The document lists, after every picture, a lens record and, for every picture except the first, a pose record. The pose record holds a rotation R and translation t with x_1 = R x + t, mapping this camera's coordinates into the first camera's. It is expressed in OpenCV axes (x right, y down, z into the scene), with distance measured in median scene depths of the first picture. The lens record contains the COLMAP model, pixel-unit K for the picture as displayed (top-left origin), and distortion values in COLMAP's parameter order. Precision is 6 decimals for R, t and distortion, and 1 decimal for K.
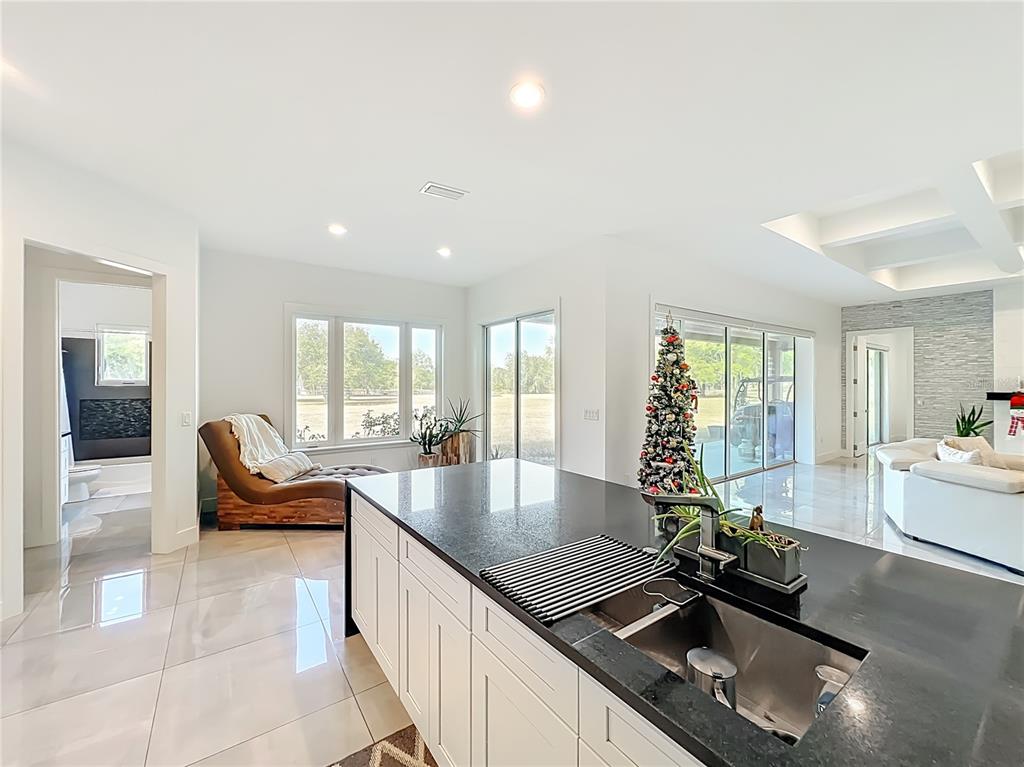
lens RADIAL K [[414.2, 0, 513.5], [0, 414.2, 383.2], [0, 0, 1]] dist [-0.003139, 0.000270]
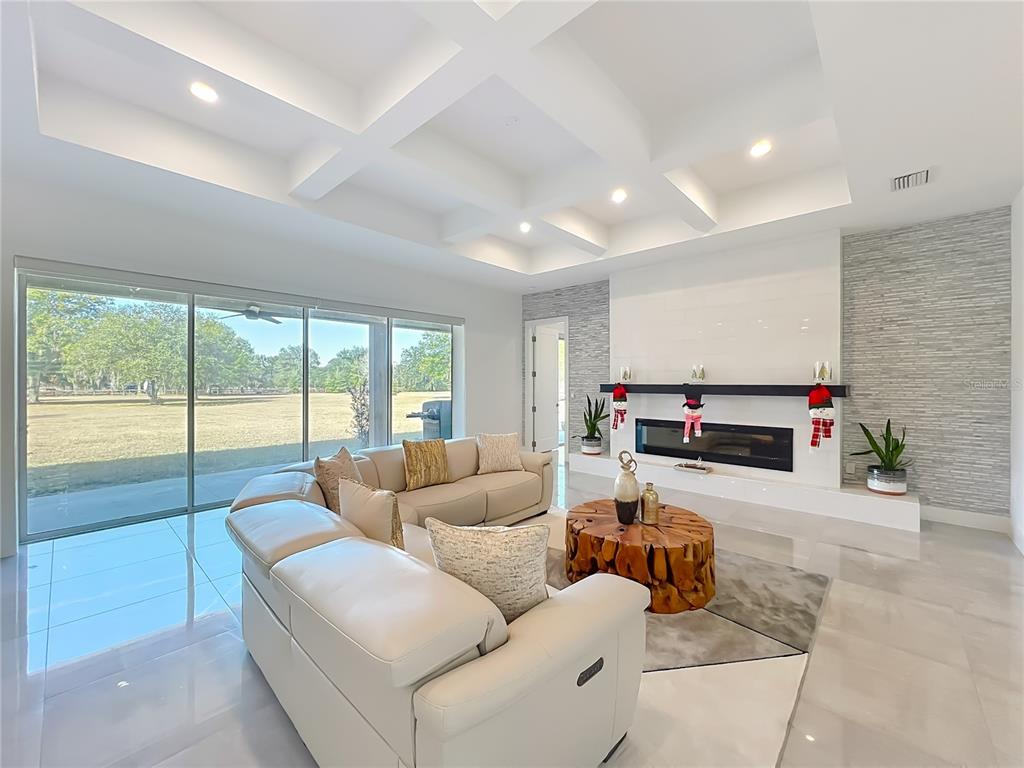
lens RADIAL K [[414.2, 0, 506.6], [0, 414.2, 381.6], [0, 0, 1]] dist [-0.003139, 0.000270]
pose [[0.979231, -0.001632, 0.202741, 0.771402], [0.001220, 0.999997, 0.002156, 0.014735], [-0.202744, -0.001864, 0.979230, 0.114975]]
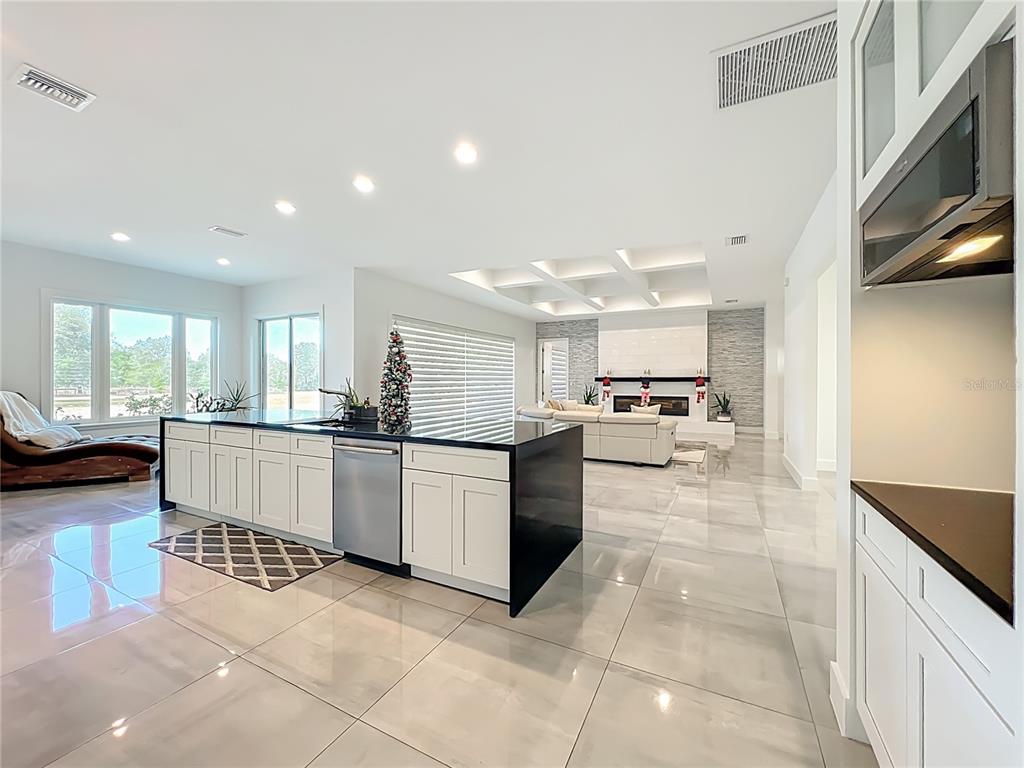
lens RADIAL K [[414.2, 0, 510.0], [0, 414.2, 381.1], [0, 0, 1]] dist [-0.003139, 0.000270]
pose [[0.891694, -0.000425, 0.452639, 0.032908], [-0.000736, 0.999997, 0.002391, 0.035972], [-0.452638, -0.002465, 0.891691, -0.417855]]
